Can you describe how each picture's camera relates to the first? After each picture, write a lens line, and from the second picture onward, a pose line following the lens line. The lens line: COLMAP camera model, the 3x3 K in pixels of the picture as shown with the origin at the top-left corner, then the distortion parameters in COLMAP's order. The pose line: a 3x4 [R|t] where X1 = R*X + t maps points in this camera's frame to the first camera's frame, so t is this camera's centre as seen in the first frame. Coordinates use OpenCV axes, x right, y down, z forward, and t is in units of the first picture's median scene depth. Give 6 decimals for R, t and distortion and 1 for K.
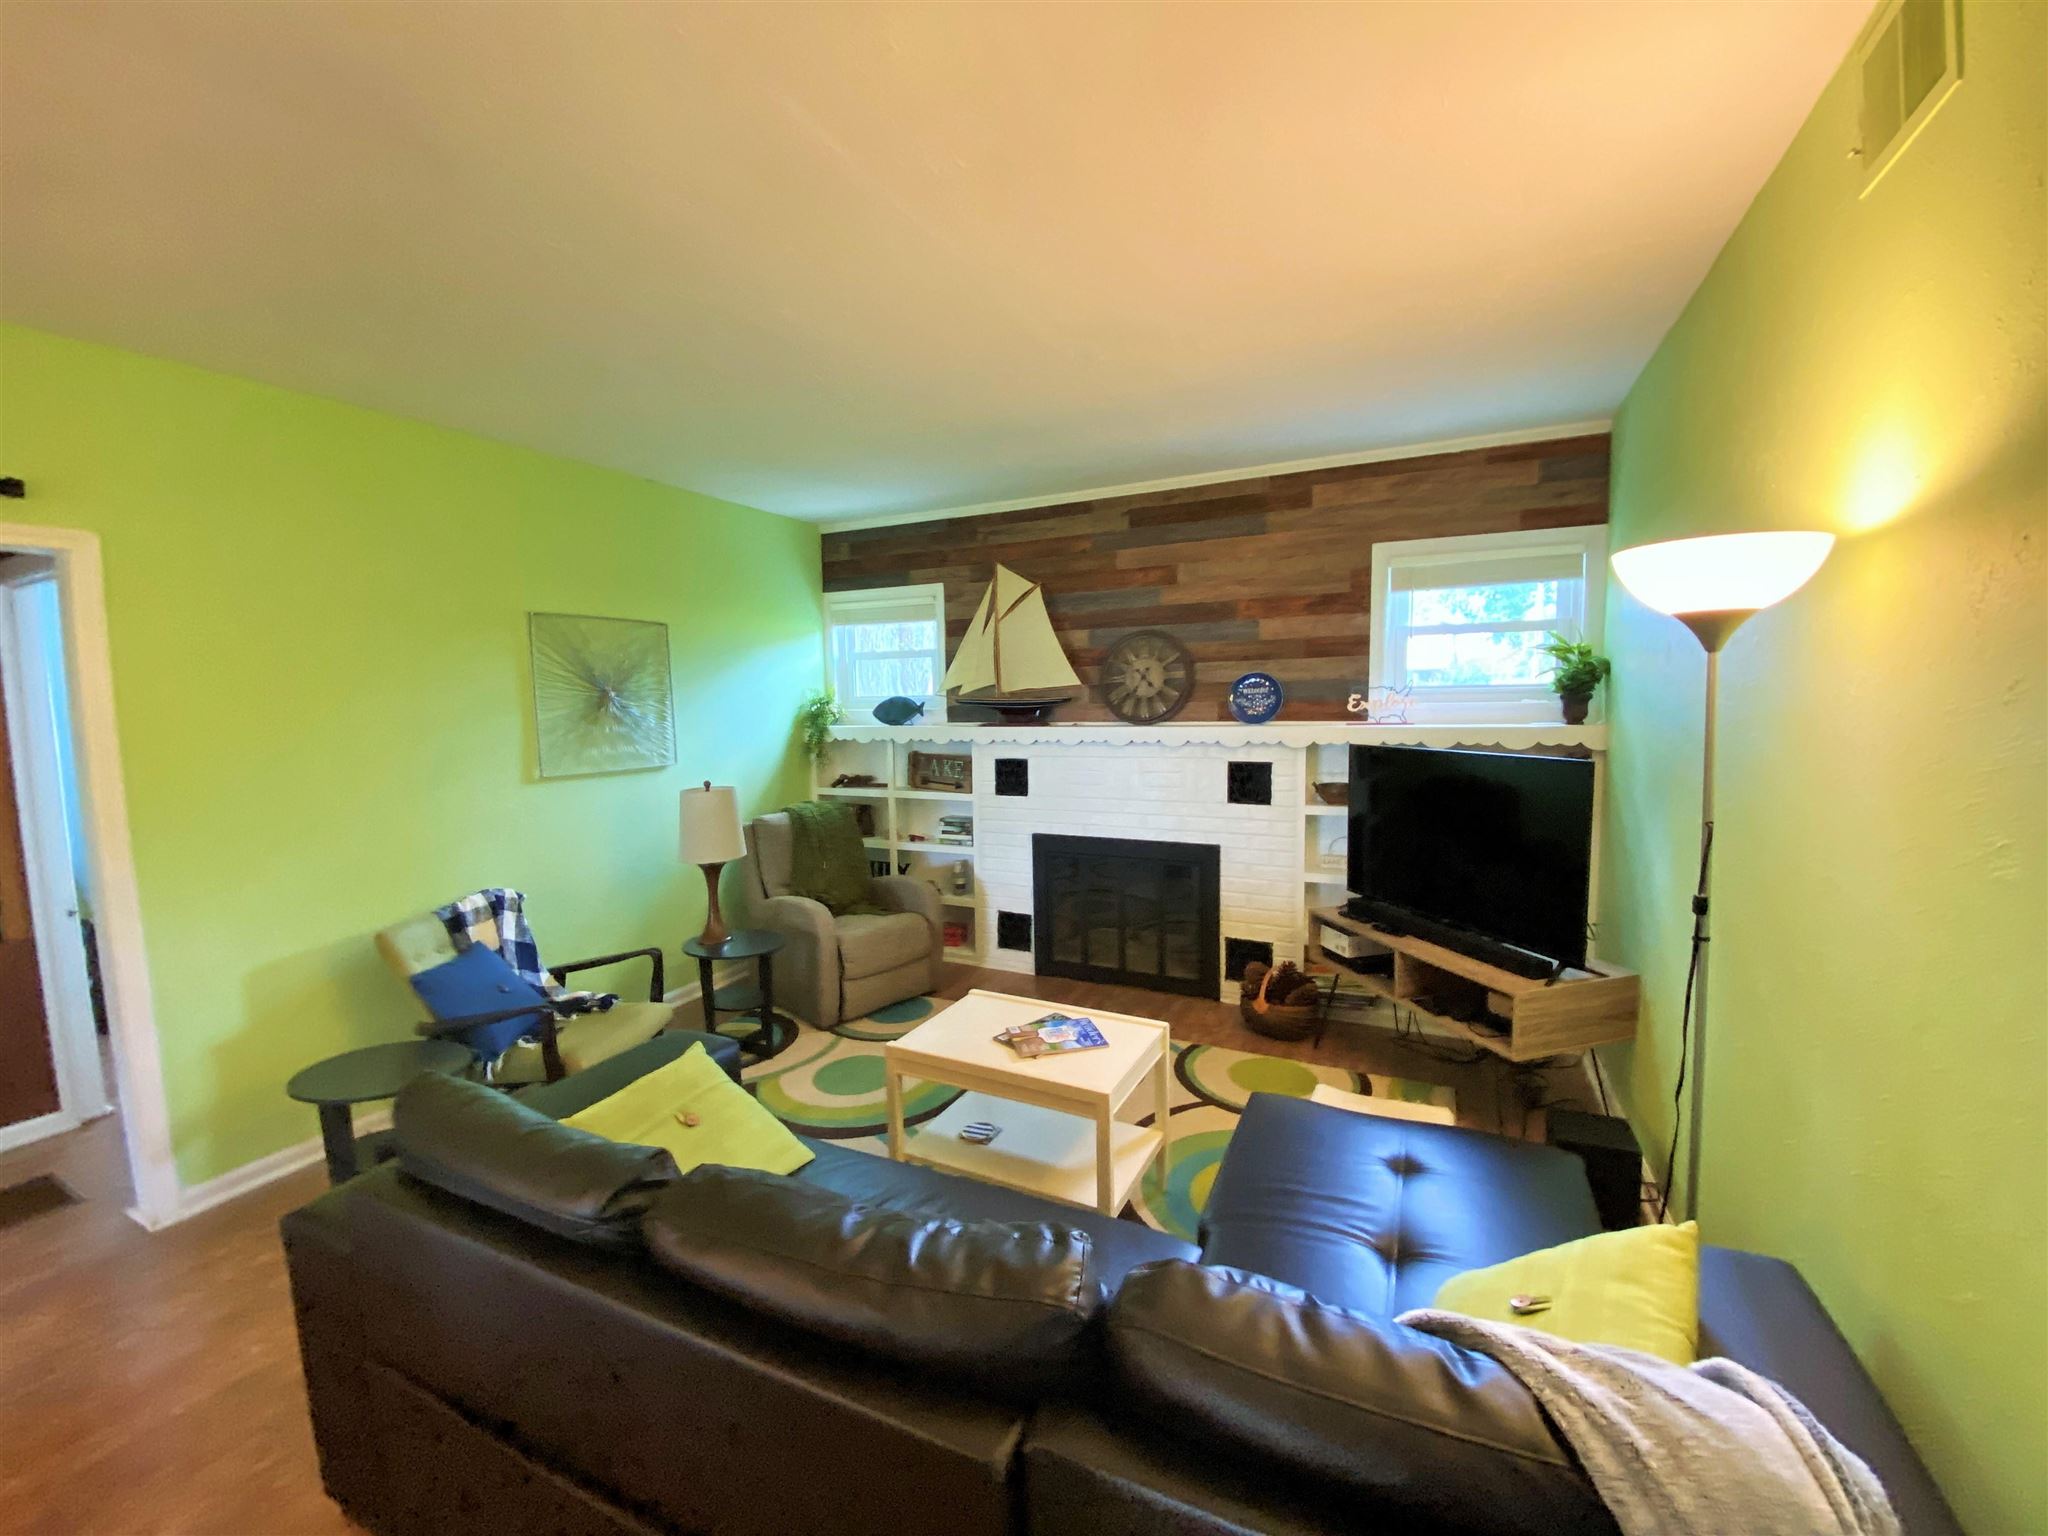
lens RADIAL K [[828.3, 0, 1024.0], [0, 828.3, 768.0], [0, 0, 1]] dist [0.000215, -0.000049]
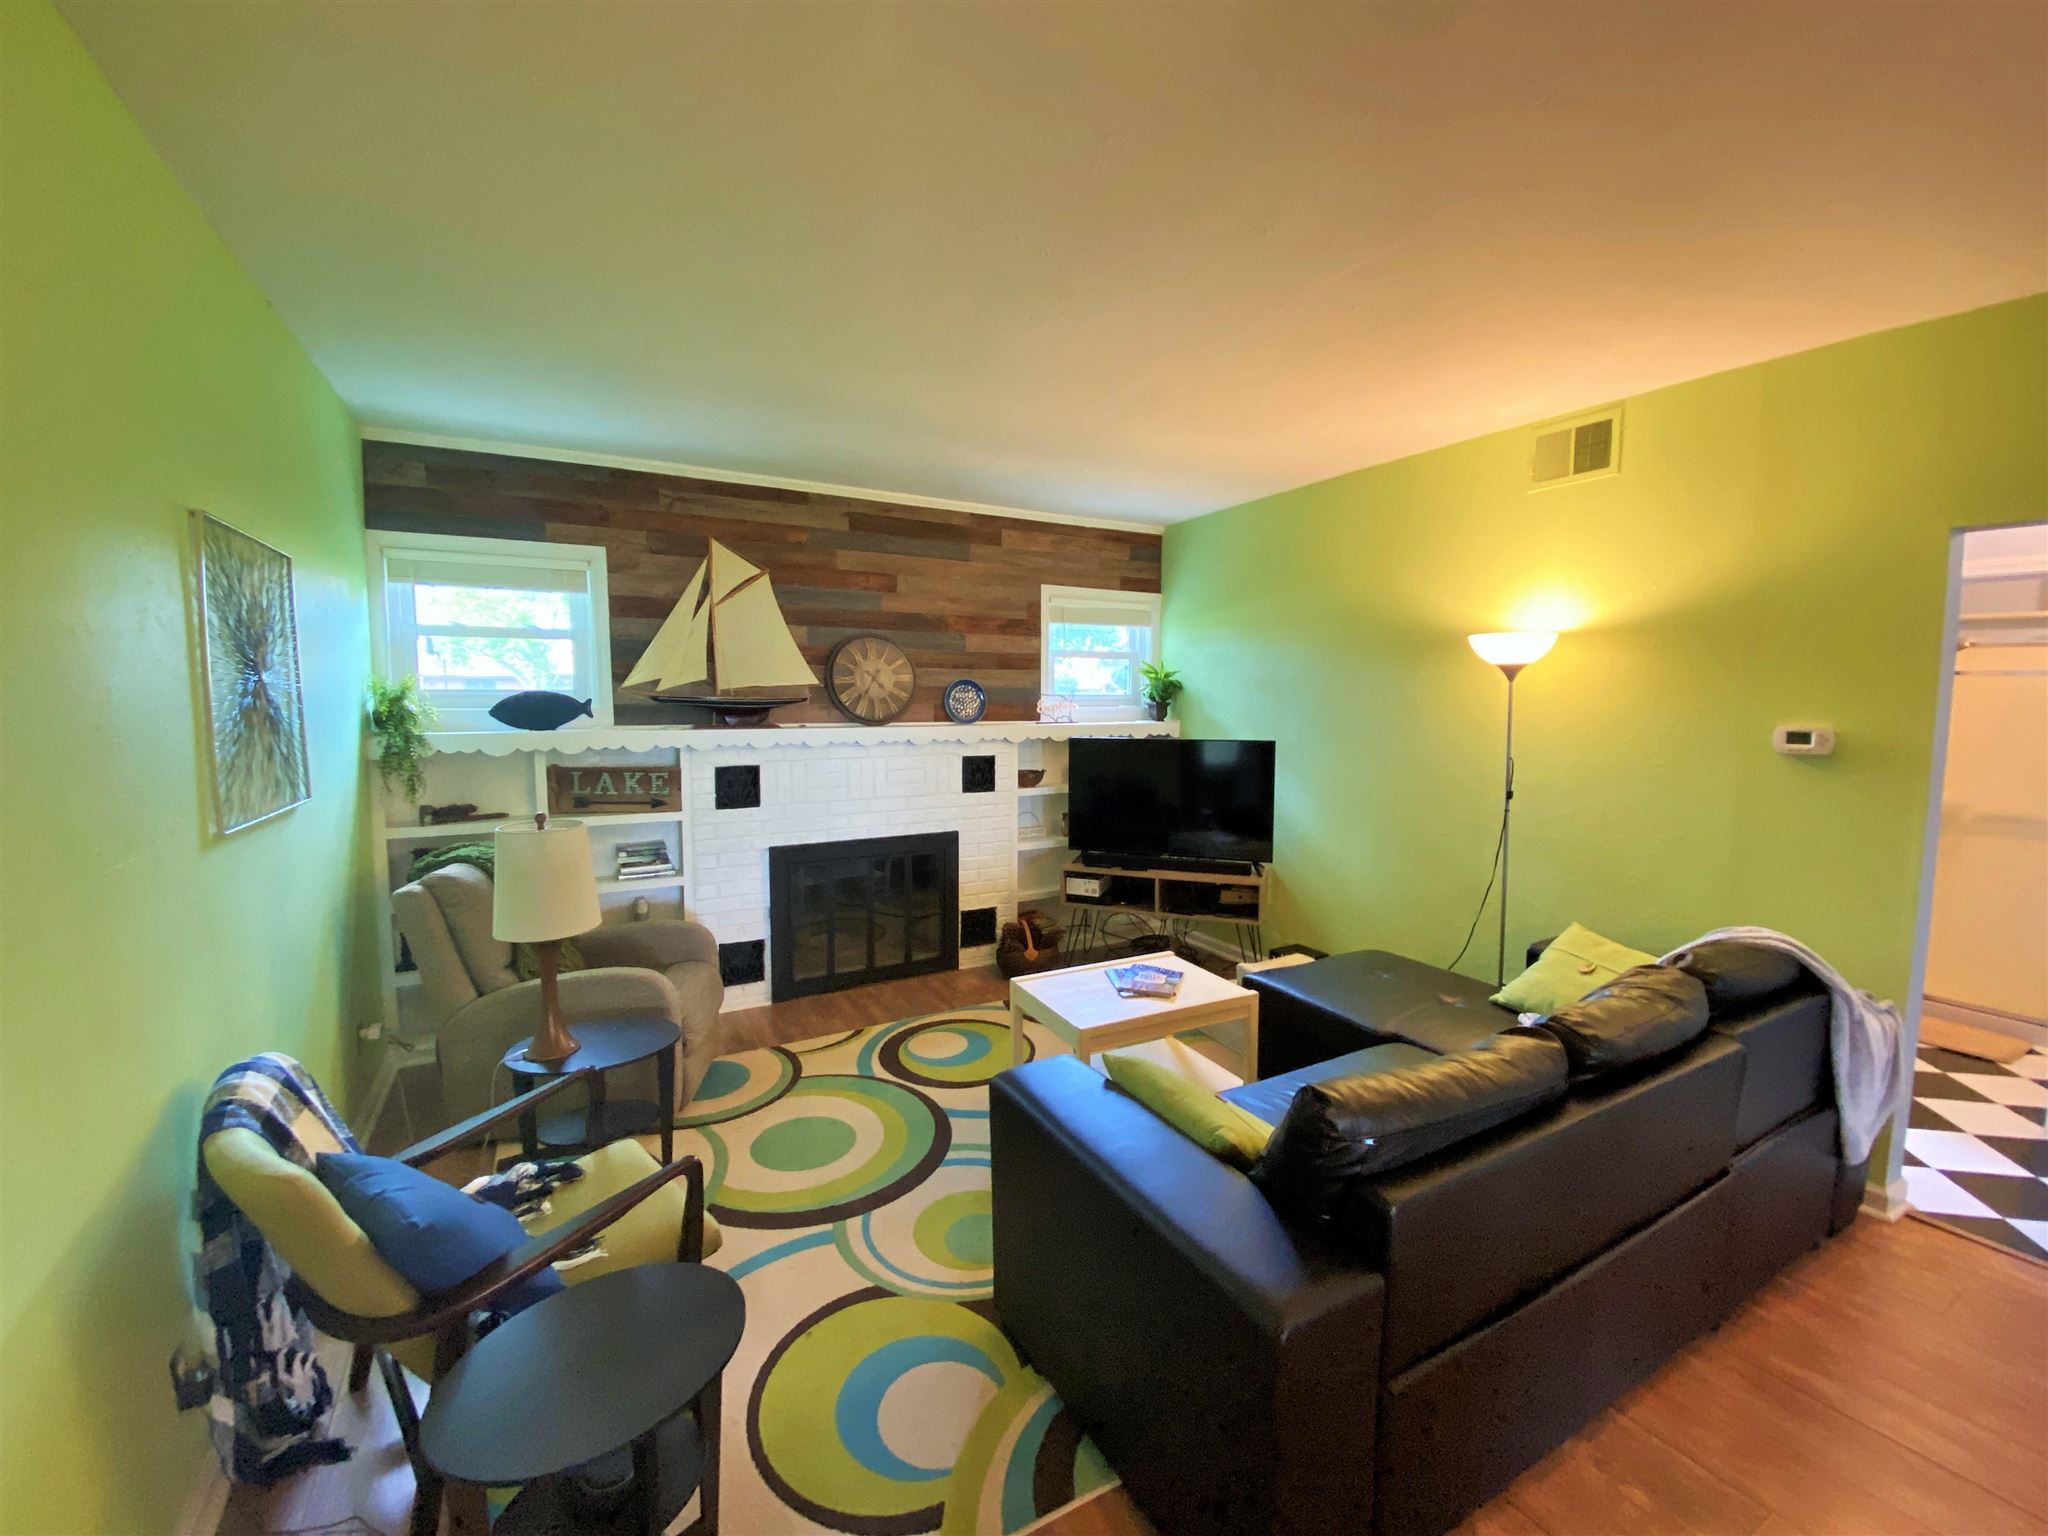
lens RADIAL K [[814.7, 0, 1024.0], [0, 814.7, 768.0], [0, 0, 1]] dist [0.000311, -0.000034]
pose [[0.553285, -0.048324, 0.831589, -0.601133], [0.059135, 0.998076, 0.018654, -0.007415], [-0.830891, 0.038855, 0.555078, 0.289634]]
